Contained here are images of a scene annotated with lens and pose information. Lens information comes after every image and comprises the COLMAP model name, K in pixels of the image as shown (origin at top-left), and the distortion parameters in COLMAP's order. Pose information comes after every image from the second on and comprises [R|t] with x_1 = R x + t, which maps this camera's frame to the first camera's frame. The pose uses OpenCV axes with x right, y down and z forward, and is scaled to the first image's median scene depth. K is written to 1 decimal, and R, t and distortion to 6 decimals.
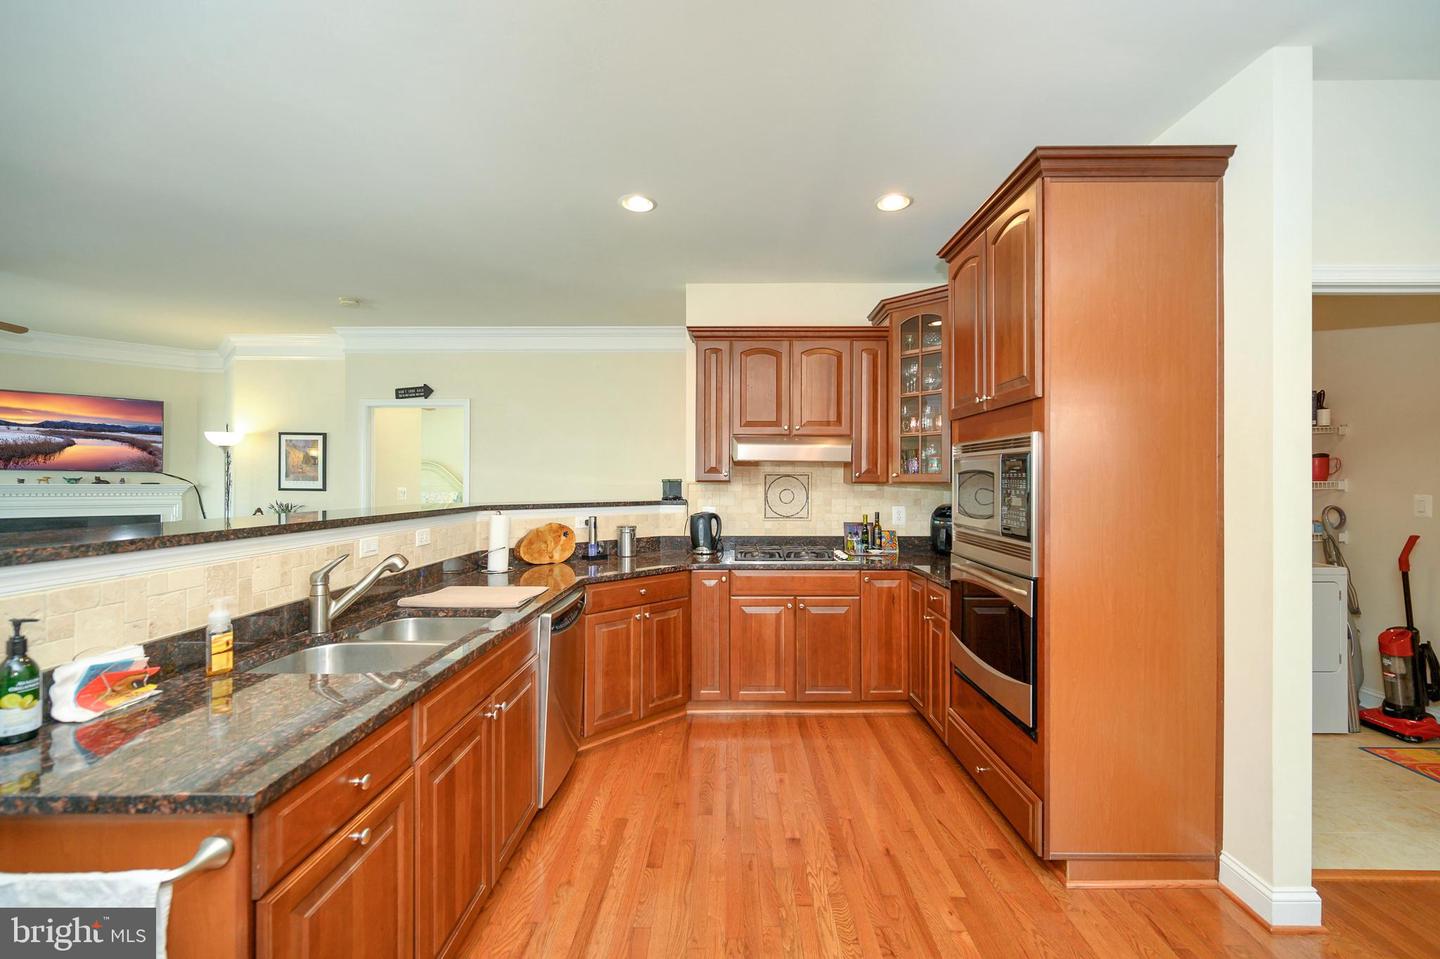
lens RADIAL K [[592.3, 0, 727.1], [0, 592.3, 479.5], [0, 0, 1]] dist [-0.000001, -0.000046]
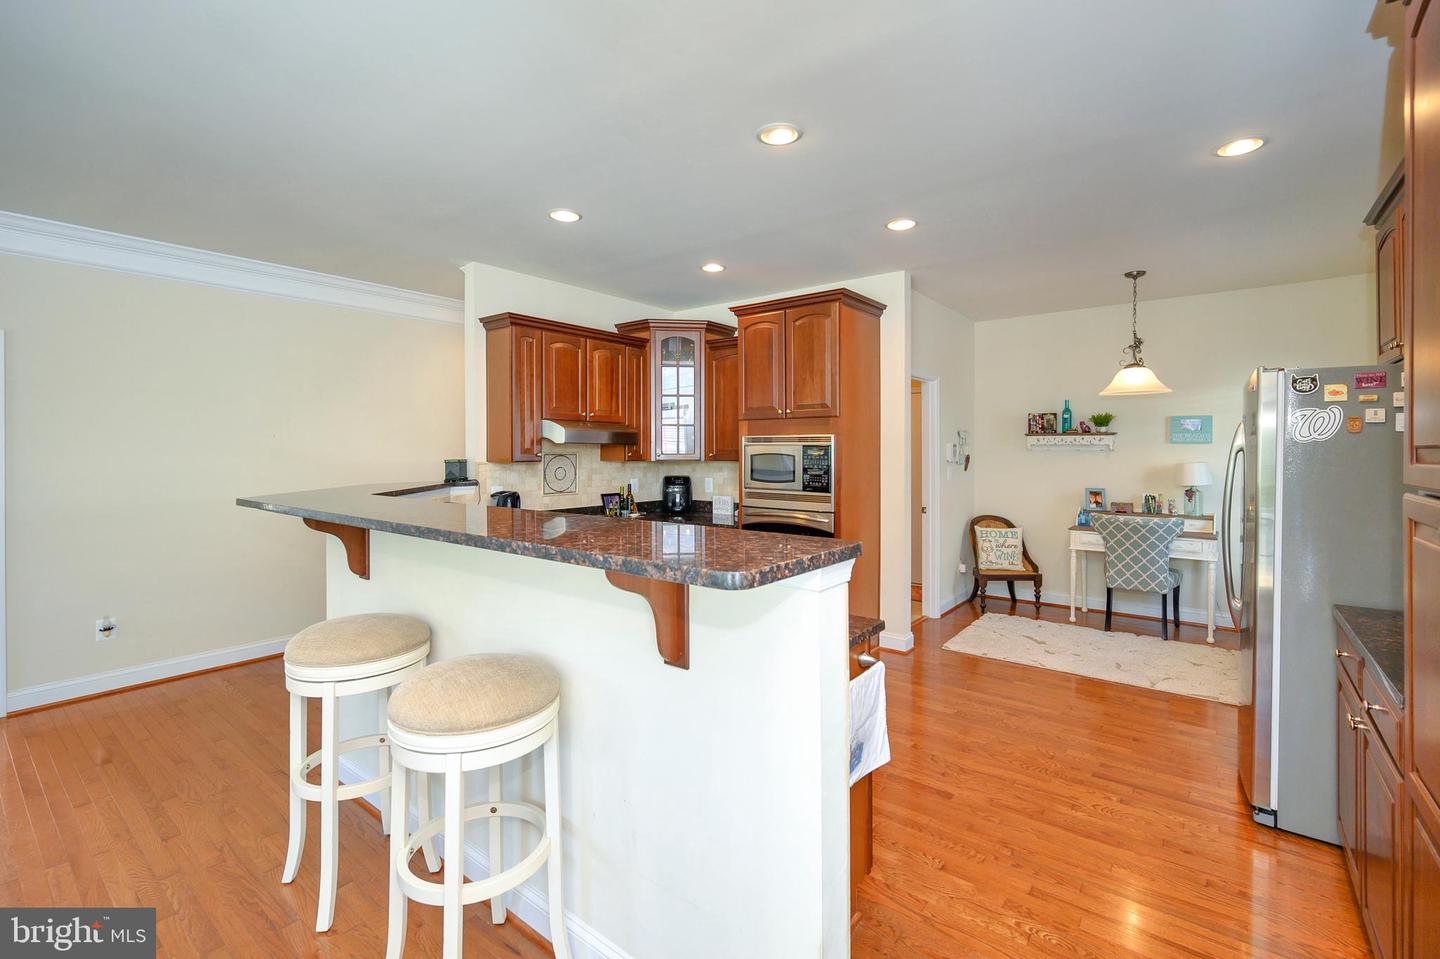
lens RADIAL K [[627.5, 0, 734.6], [0, 627.5, 440.9], [0, 0, 1]] dist [0.001828, 0.000195]
pose [[0.610486, 0.010101, 0.791963, -0.673129], [0.000406, 0.999915, -0.013067, -0.018627], [-0.792027, 0.008299, 0.610430, 0.017879]]
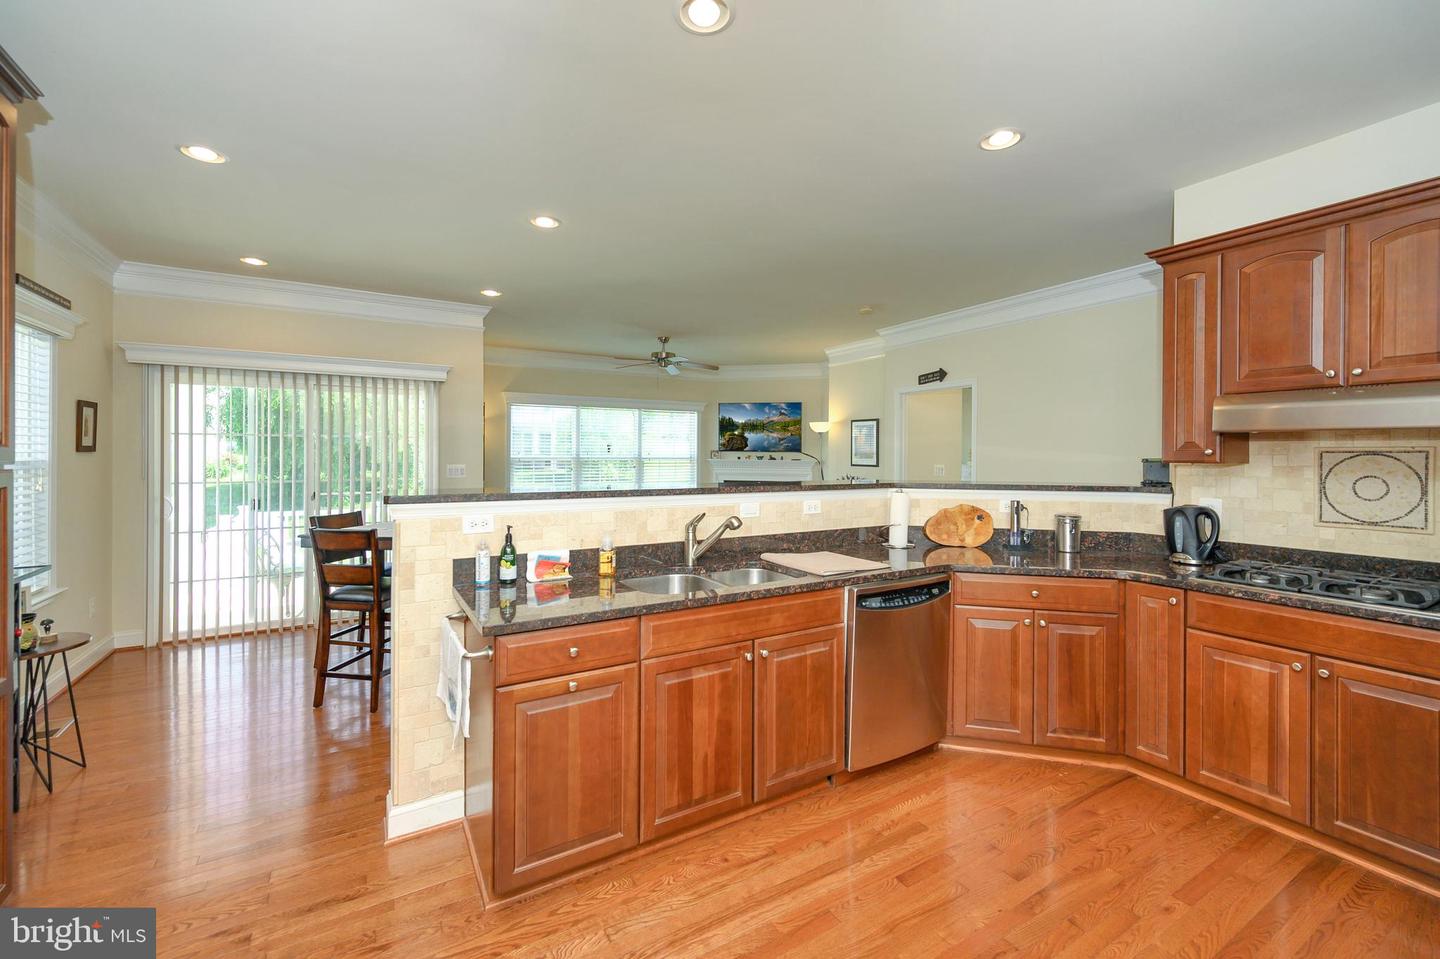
lens RADIAL K [[596.9, 0, 728.2], [0, 596.9, 459.2], [0, 0, 1]] dist [-0.001087, -0.000267]
pose [[0.522322, 0.004763, -0.852735, 0.287239], [-0.001145, 0.999987, 0.004884, -0.002906], [0.852748, -0.001575, 0.522321, 0.159022]]
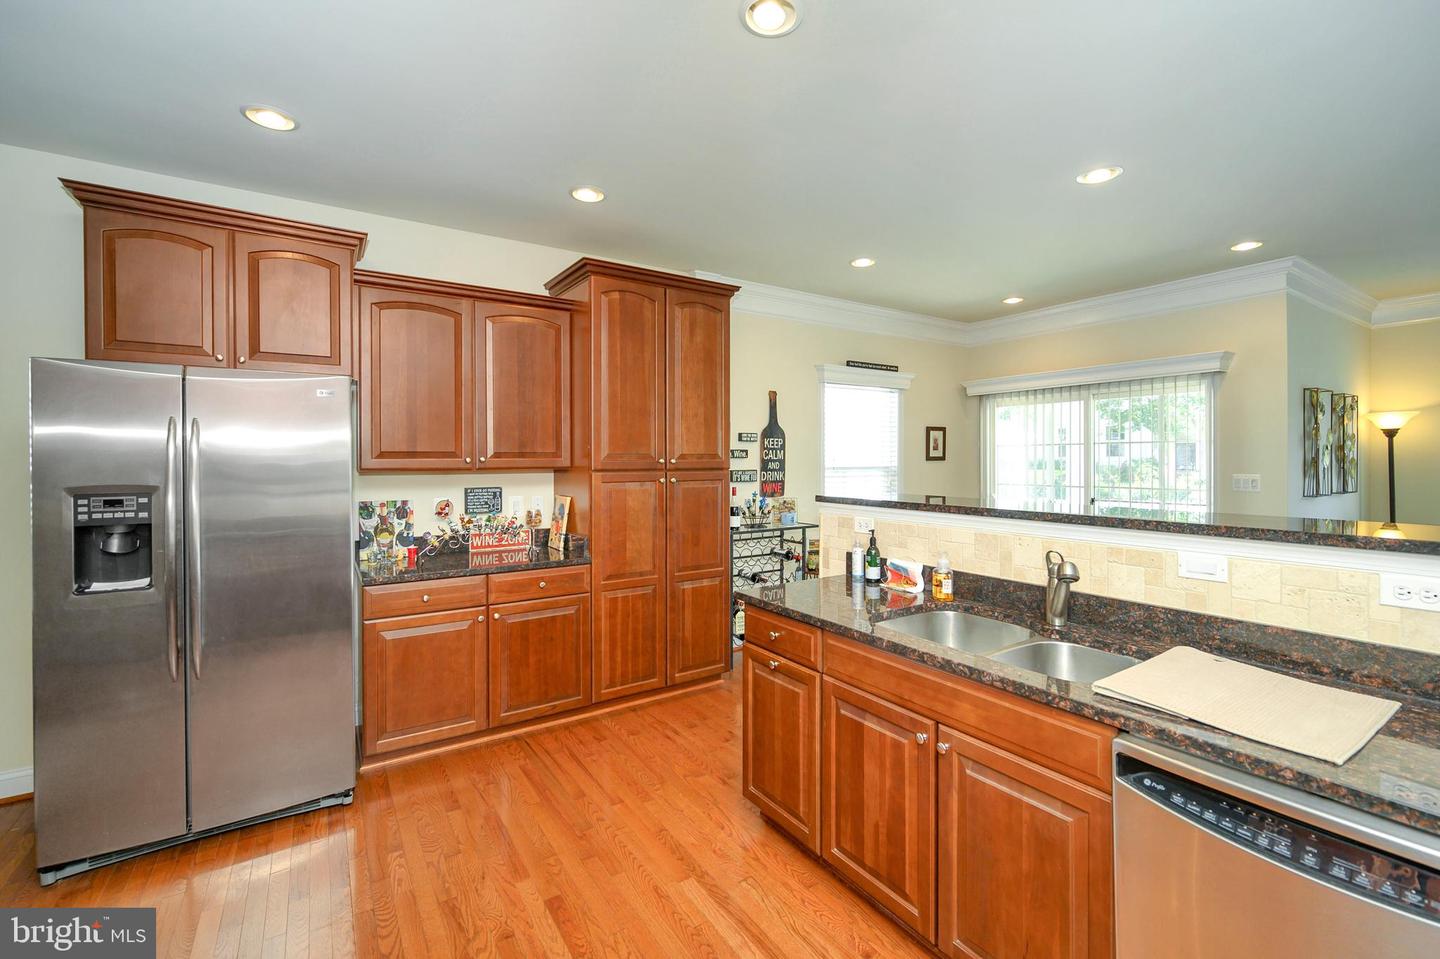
lens RADIAL K [[619.3, 0, 729.7], [0, 619.3, 460.7], [0, 0, 1]] dist [-0.001008, 0.000265]
pose [[-0.830124, 0.001410, -0.557577, 0.170057], [0.001941, 0.999998, -0.000360, -0.008911], [0.557576, -0.001381, -0.830125, 0.762844]]
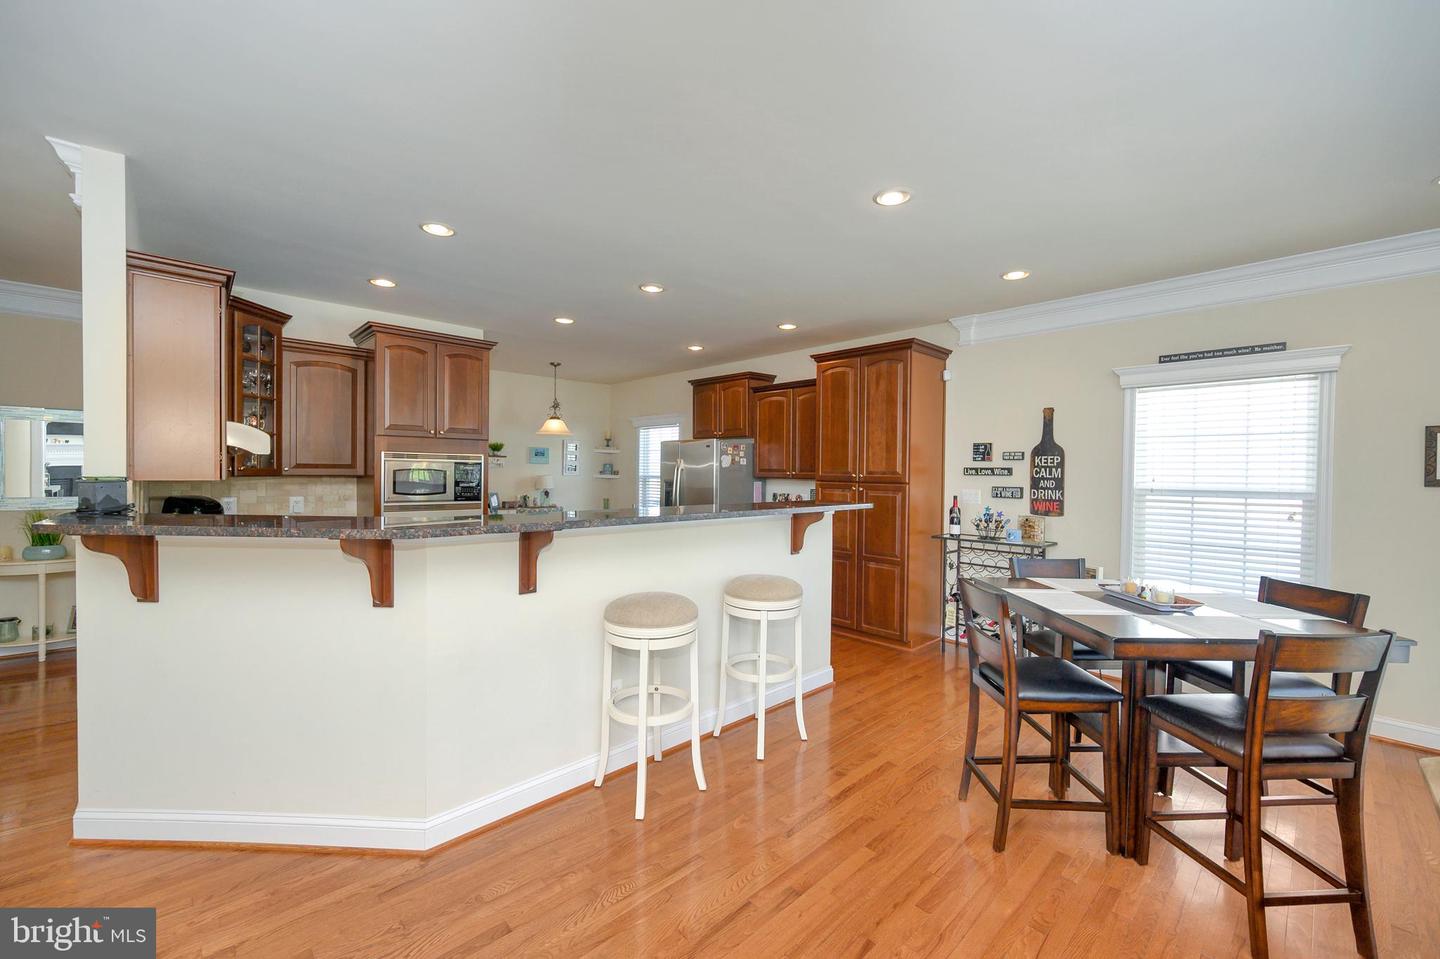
lens RADIAL K [[573.0, 0, 726.0], [0, 573.0, 478.4], [0, 0, 1]] dist [-0.001481, -0.000152]
pose [[-0.691457, -0.020481, 0.722127, -0.988244], [-0.014778, 0.999790, 0.014207, -0.017013], [-0.722266, -0.000848, -0.691615, 1.019330]]
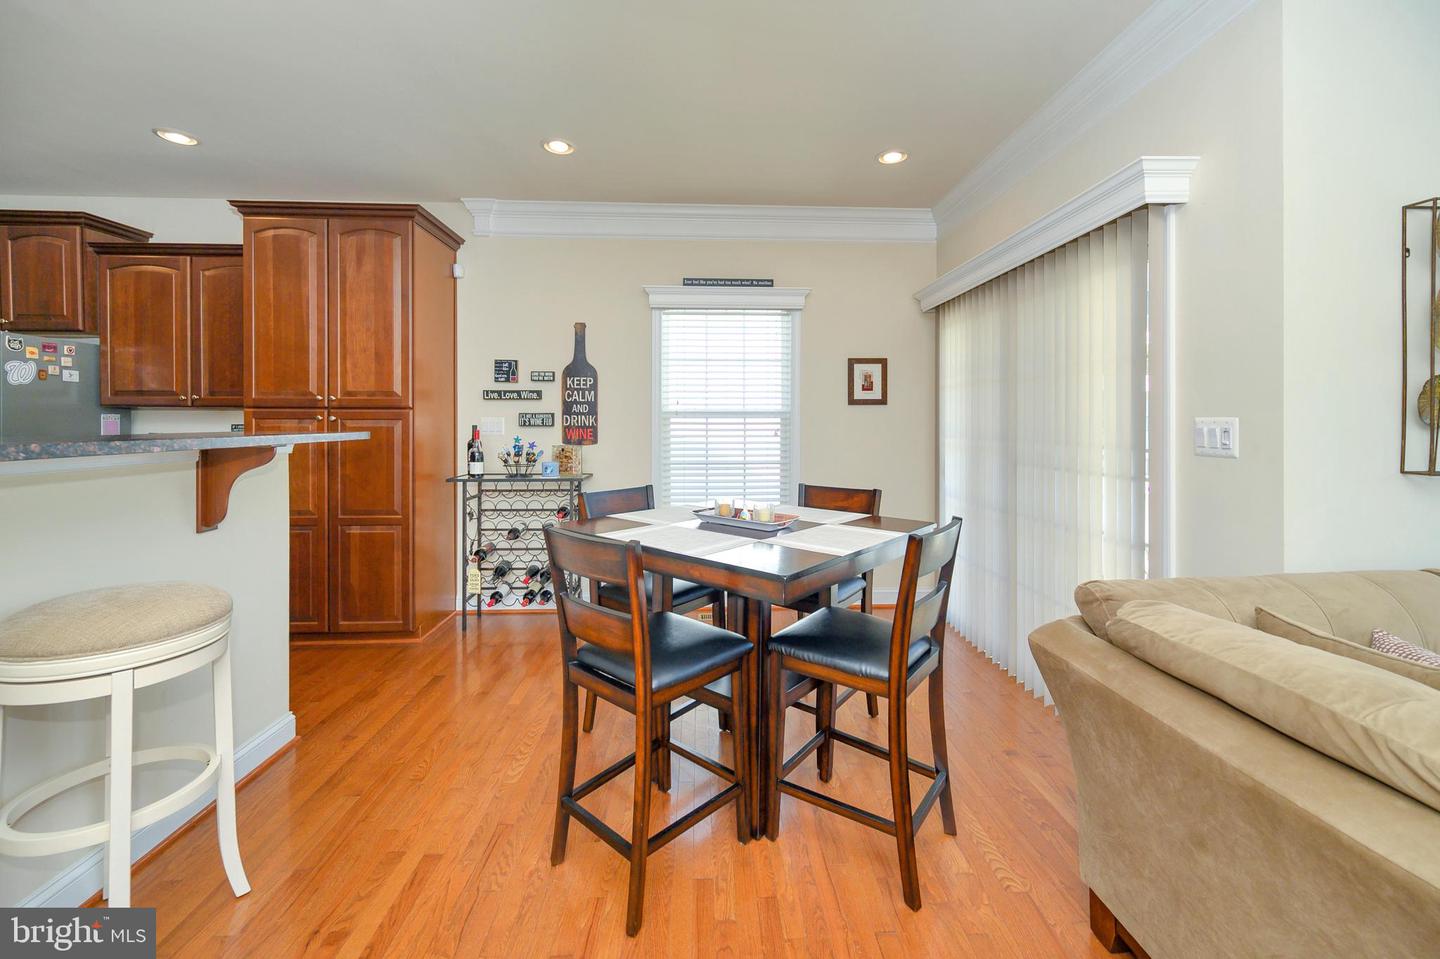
lens RADIAL K [[587.8, 0, 726.5], [0, 587.8, 421.8], [0, 0, 1]] dist [-0.001017, -0.000218]
pose [[-0.998689, -0.004009, -0.051038, -0.811520], [-0.004073, 0.999991, 0.001155, 0.021828], [0.051033, 0.001361, -0.998696, 0.816146]]
